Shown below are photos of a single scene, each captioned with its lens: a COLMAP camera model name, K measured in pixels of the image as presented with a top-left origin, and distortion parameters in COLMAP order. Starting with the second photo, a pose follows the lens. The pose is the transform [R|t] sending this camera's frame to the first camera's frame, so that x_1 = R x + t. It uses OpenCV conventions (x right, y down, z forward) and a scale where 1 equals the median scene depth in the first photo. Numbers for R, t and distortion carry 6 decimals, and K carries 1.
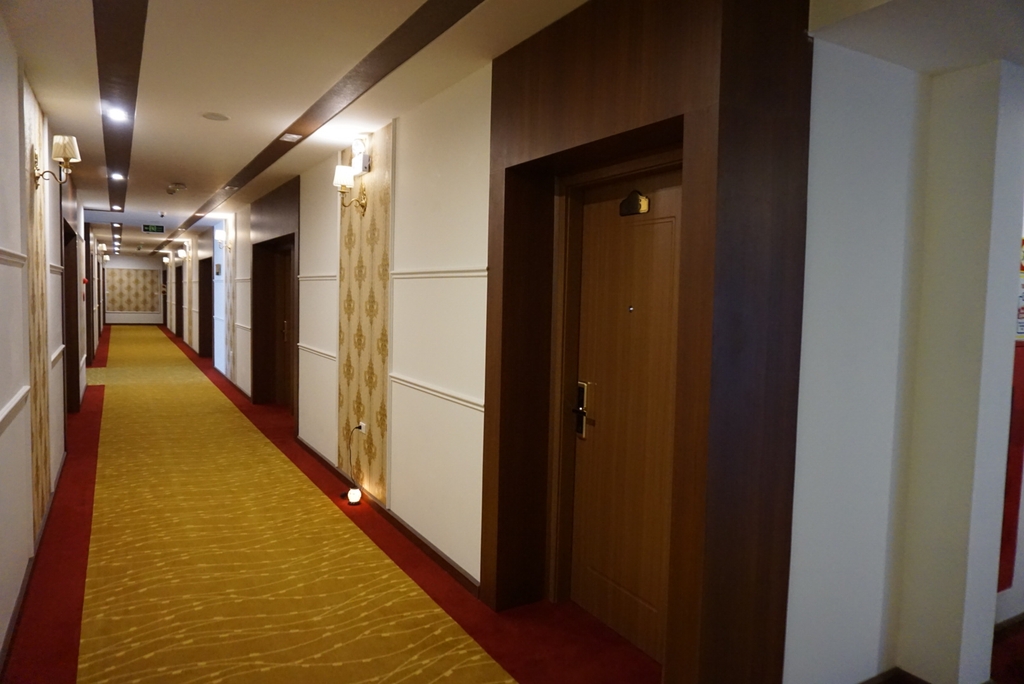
lens RADIAL K [[689.0, 0, 508.3], [0, 689.0, 349.3], [0, 0, 1]] dist [-0.046156, 0.040539]
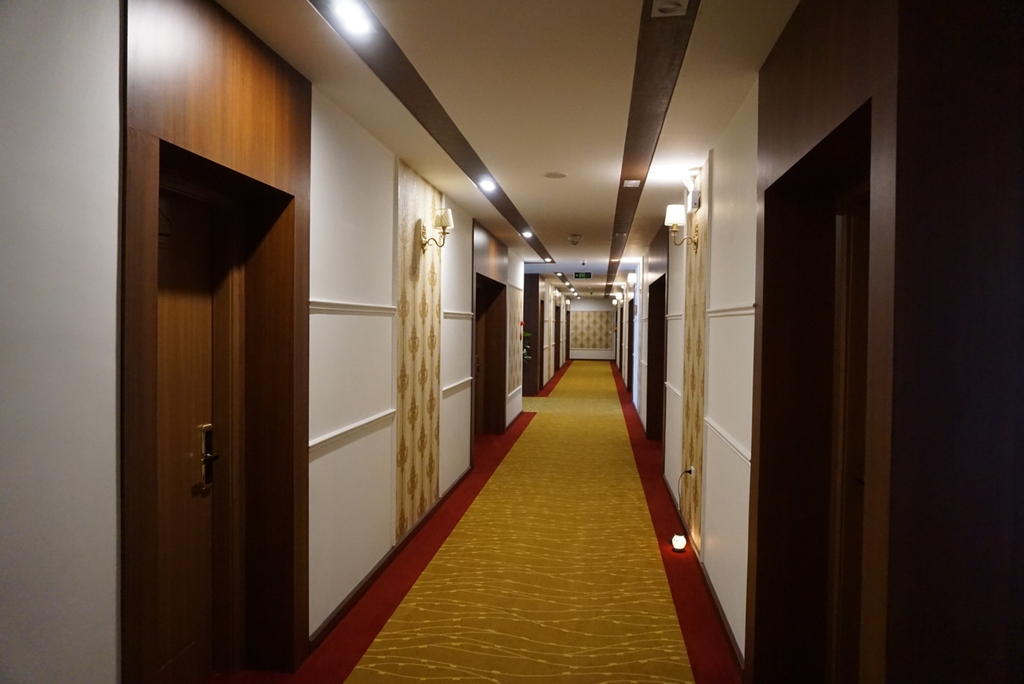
lens RADIAL K [[689.0, 0, 508.3], [0, 689.0, 349.3], [0, 0, 1]] dist [-0.046156, 0.040539]
pose [[0.789543, 0.003663, -0.613684, 0.198194], [-0.036715, 0.998473, -0.041277, -0.010017], [0.612596, 0.055122, 0.788472, 0.089870]]
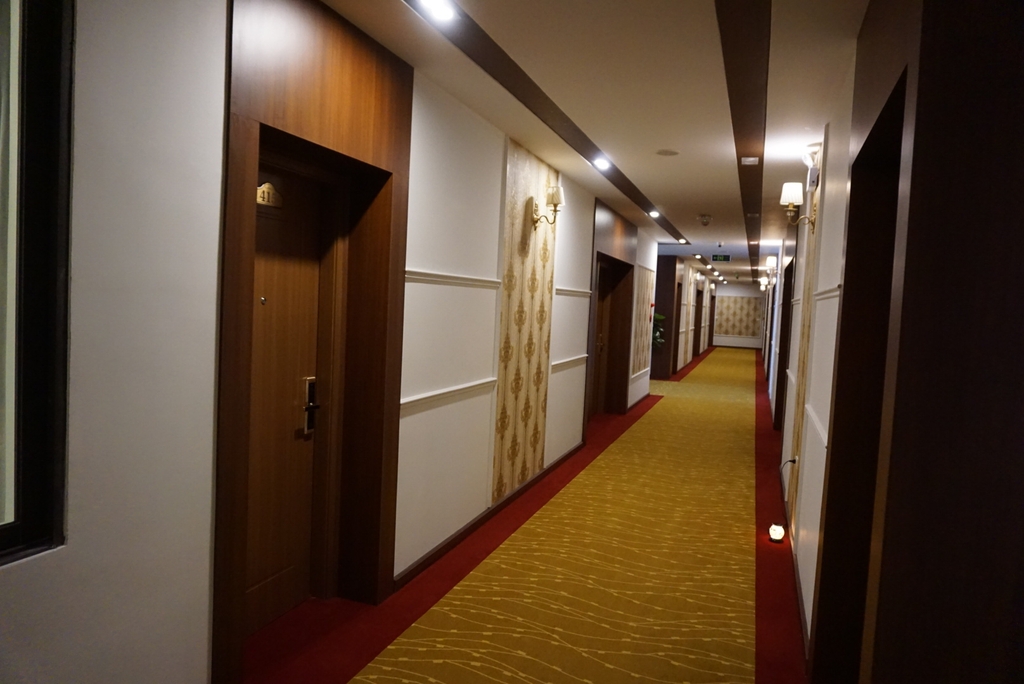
lens RADIAL K [[689.0, 0, 508.3], [0, 689.0, 349.3], [0, 0, 1]] dist [-0.046156, 0.040539]
pose [[0.639296, 0.055661, -0.766944, 0.273072], [-0.088167, 0.996105, -0.001200, -0.002324], [0.763890, 0.068386, 0.641713, 0.119219]]
